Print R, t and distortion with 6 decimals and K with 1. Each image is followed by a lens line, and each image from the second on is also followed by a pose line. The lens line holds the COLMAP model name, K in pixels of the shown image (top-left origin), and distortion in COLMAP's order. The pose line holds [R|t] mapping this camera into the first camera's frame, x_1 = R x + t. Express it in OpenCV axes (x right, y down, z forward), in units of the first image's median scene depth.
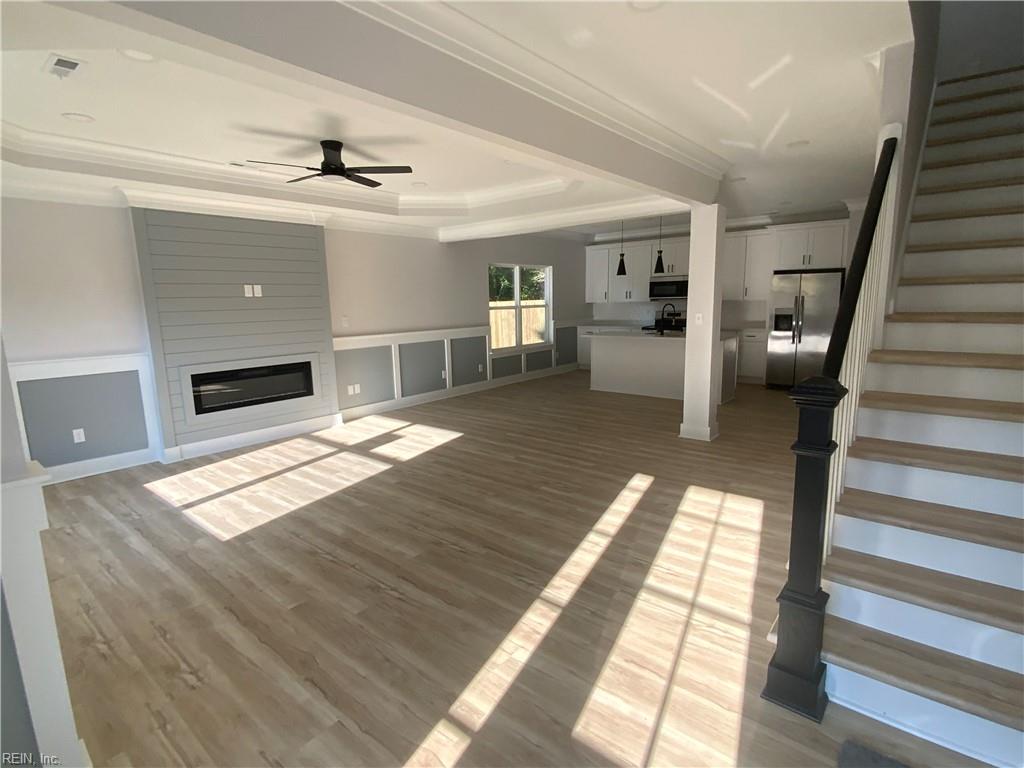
lens RADIAL K [[520.9, 0, 512.0], [0, 520.9, 384.0], [0, 0, 1]] dist [0.137079, -0.089316]
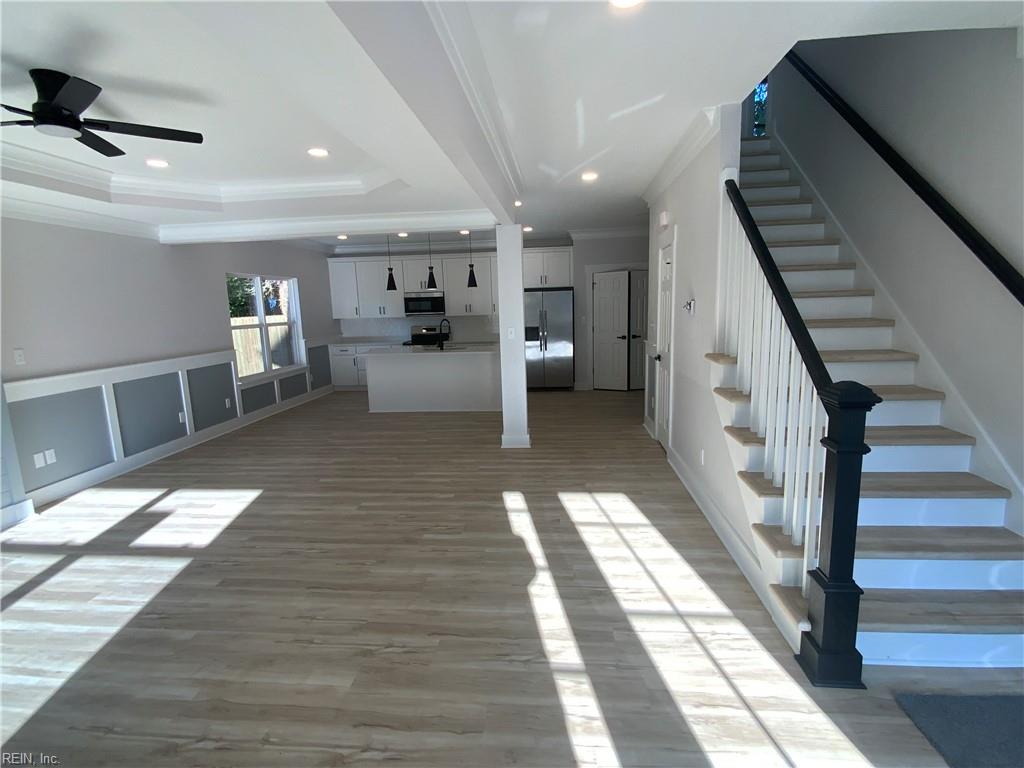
lens RADIAL K [[508.8, 0, 512.0], [0, 508.8, 384.0], [0, 0, 1]] dist [0.014169, -0.001247]
pose [[0.830066, -0.095762, 0.549381, -0.207666], [0.108958, 0.994009, 0.008640, -0.031313], [-0.546917, 0.052687, 0.835527, 0.183274]]
